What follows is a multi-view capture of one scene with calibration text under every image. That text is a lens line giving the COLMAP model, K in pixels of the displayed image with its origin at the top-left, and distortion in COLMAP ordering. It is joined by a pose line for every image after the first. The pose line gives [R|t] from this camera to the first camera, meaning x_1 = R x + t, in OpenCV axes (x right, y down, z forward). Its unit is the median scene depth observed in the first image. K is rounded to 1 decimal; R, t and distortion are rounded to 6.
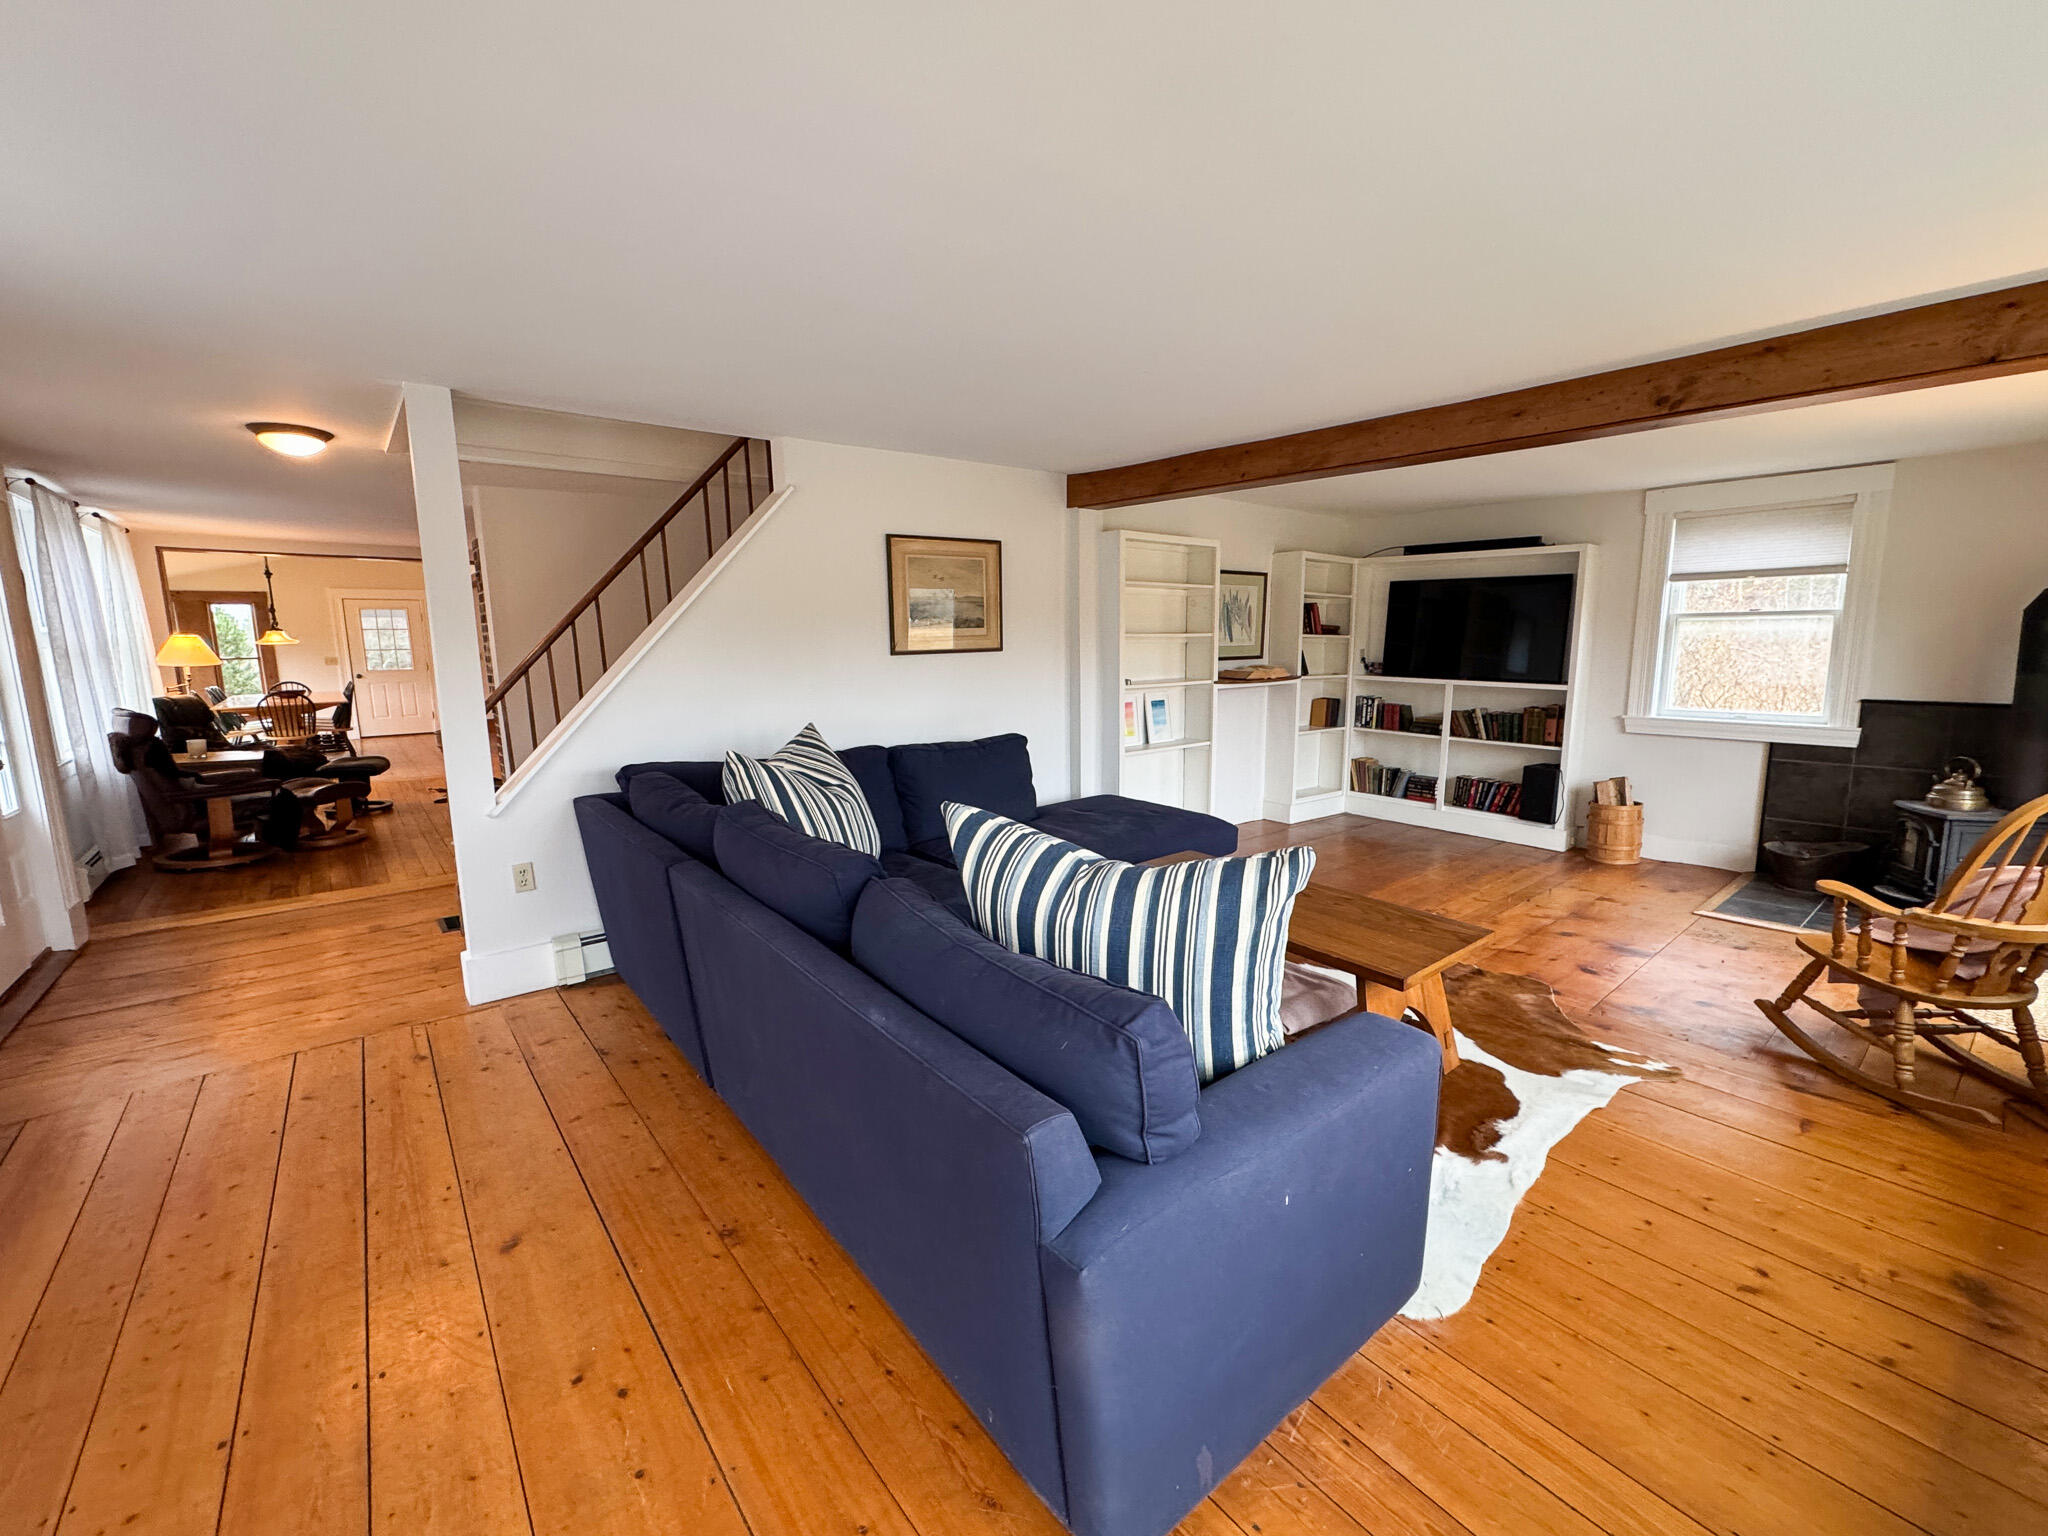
lens RADIAL K [[837.1, 0, 1025.7], [0, 837.1, 768.0], [0, 0, 1]] dist [-0.002400, 0.000126]
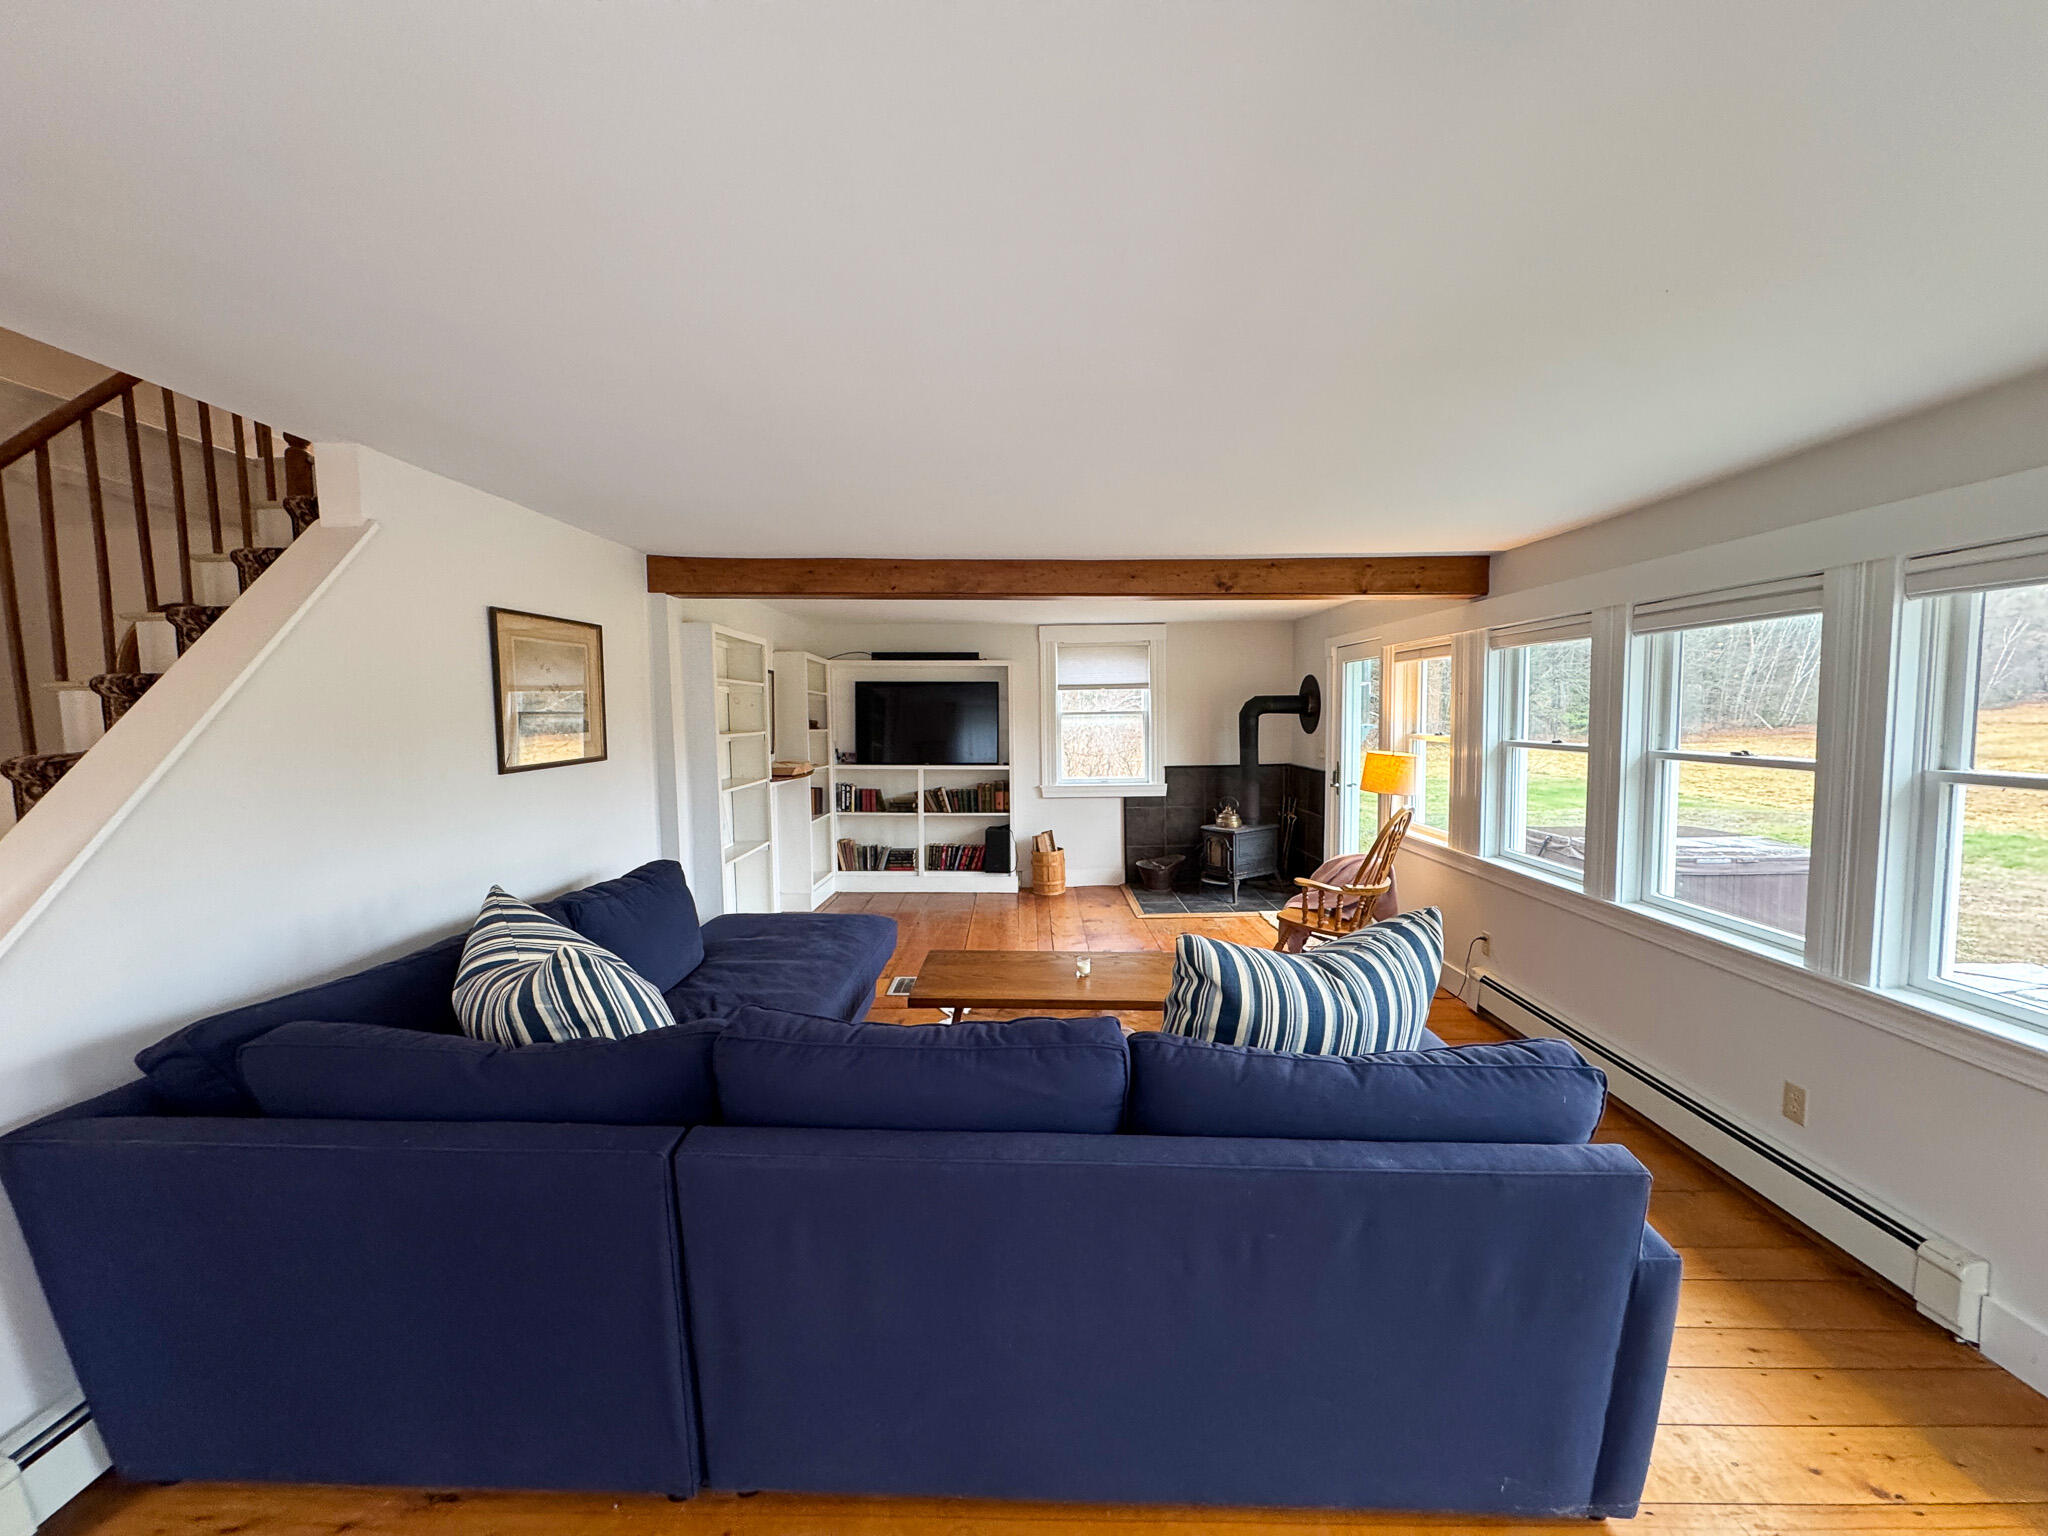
lens RADIAL K [[797.8, 0, 1024.0], [0, 797.8, 768.0], [0, 0, 1]] dist [-0.000327, 0.000047]
pose [[0.648829, -0.051675, 0.759177, -0.303610], [0.124940, 0.991386, -0.039299, -0.045339], [-0.750607, 0.120350, 0.649697, 0.177935]]
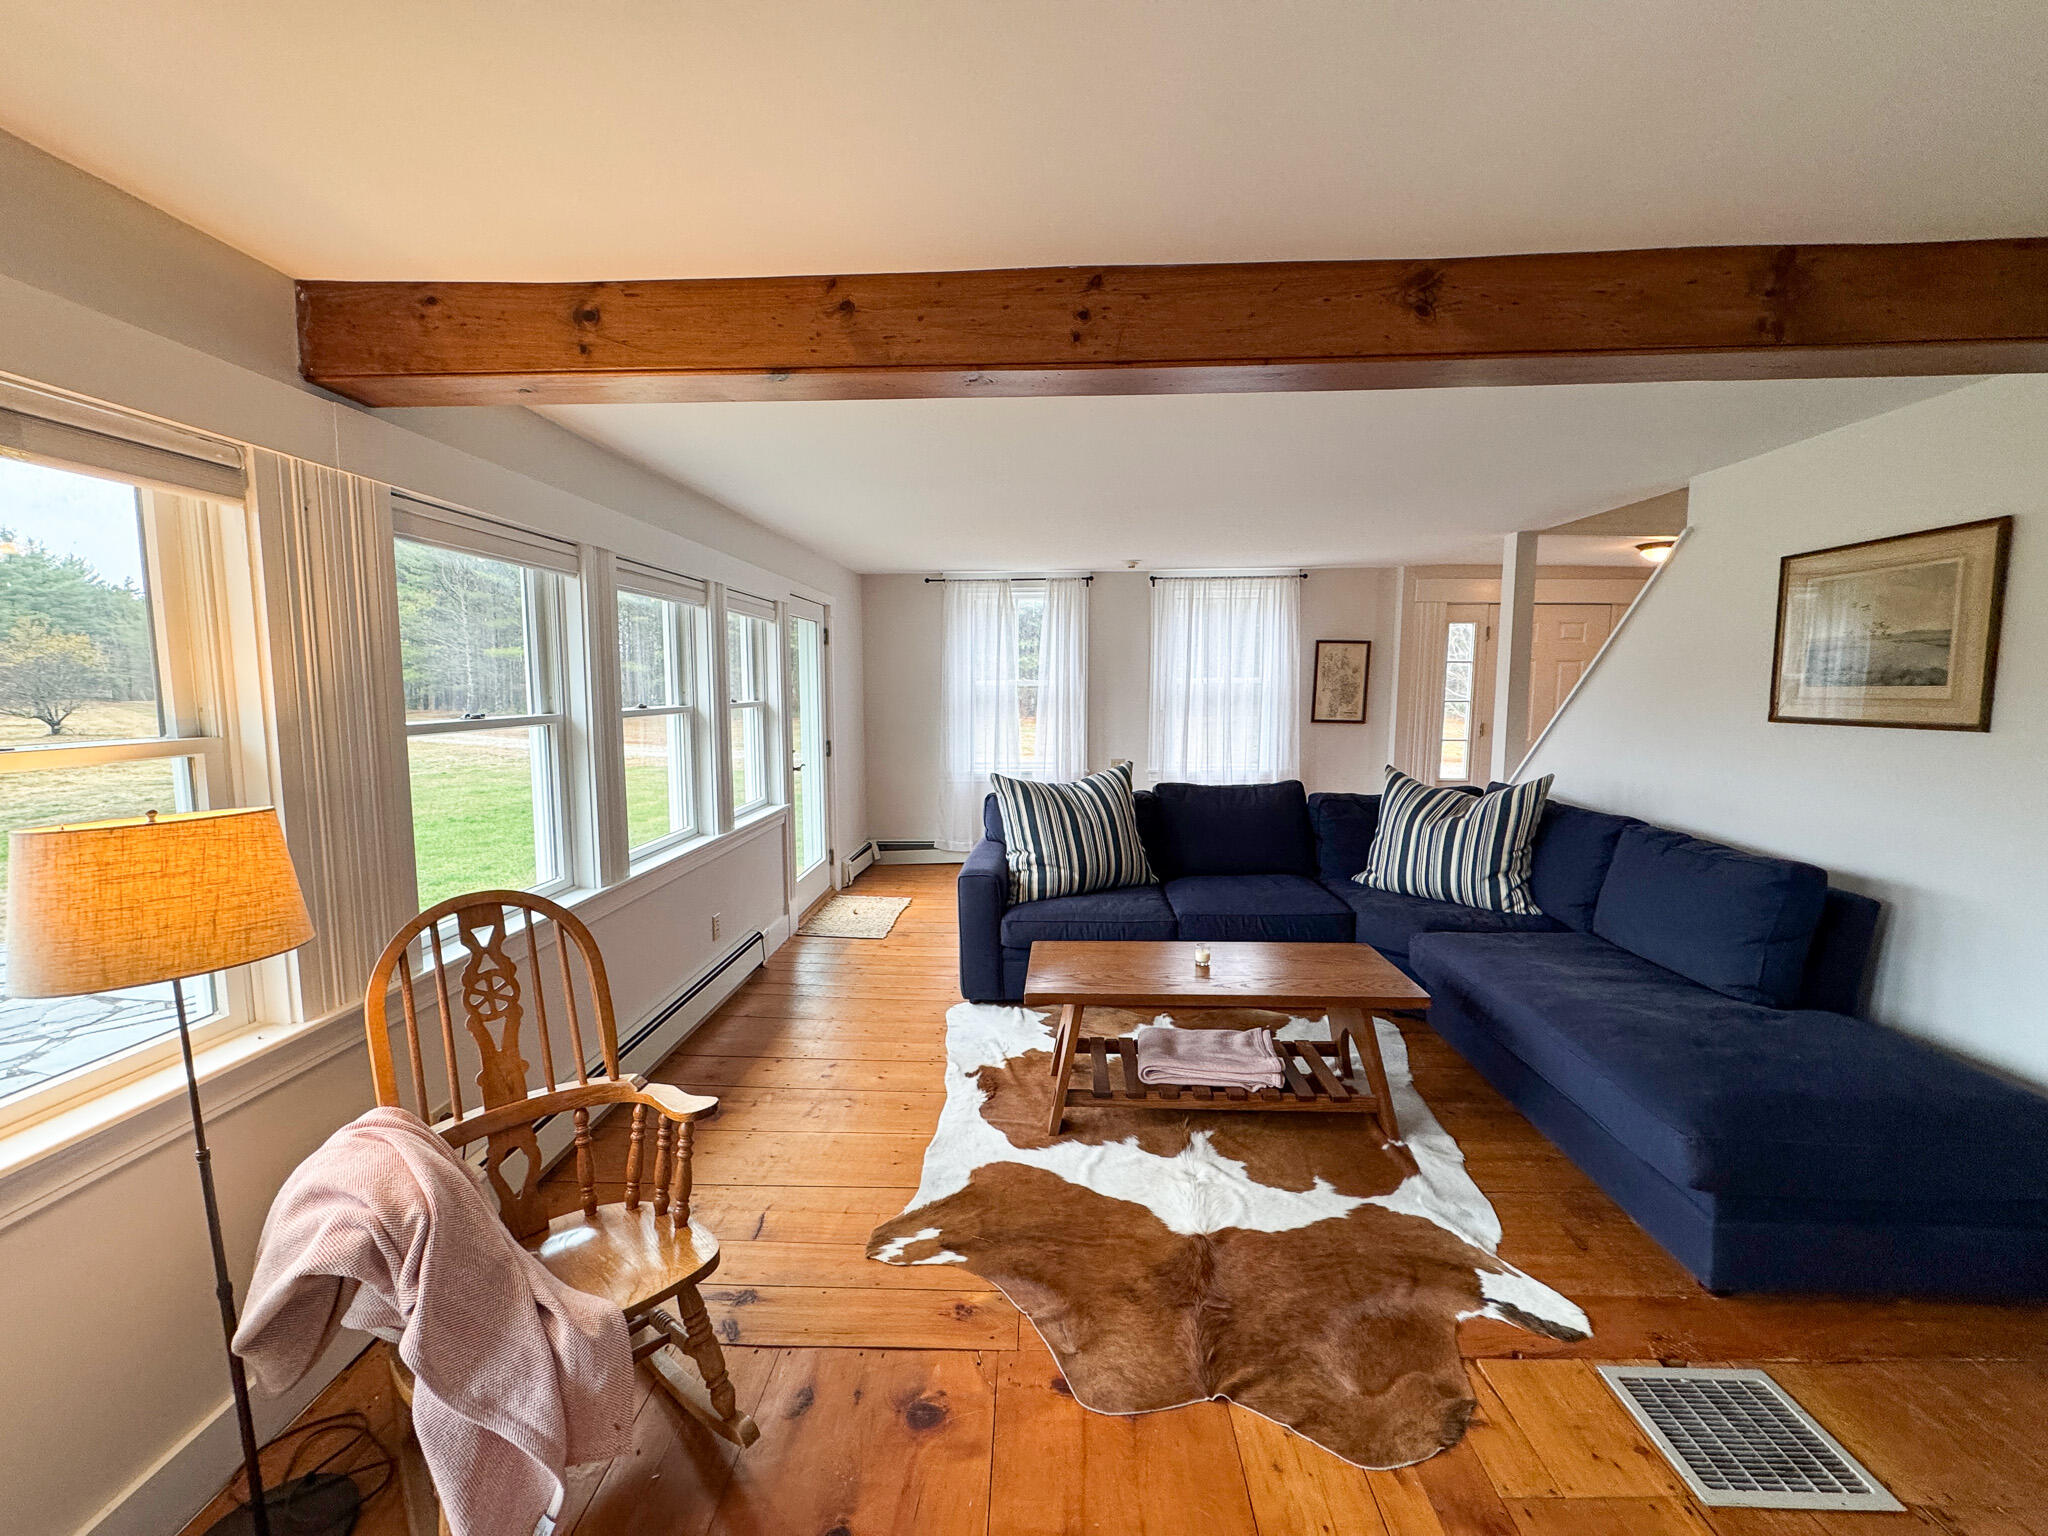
lens RADIAL K [[837.1, 0, 1025.7], [0, 837.1, 768.0], [0, 0, 1]] dist [-0.002400, 0.000126]
pose [[-0.650636, 0.089176, -0.754136, 0.638612], [-0.120091, 0.968502, 0.218133, -0.138755], [0.749834, 0.232490, -0.619433, 0.768528]]
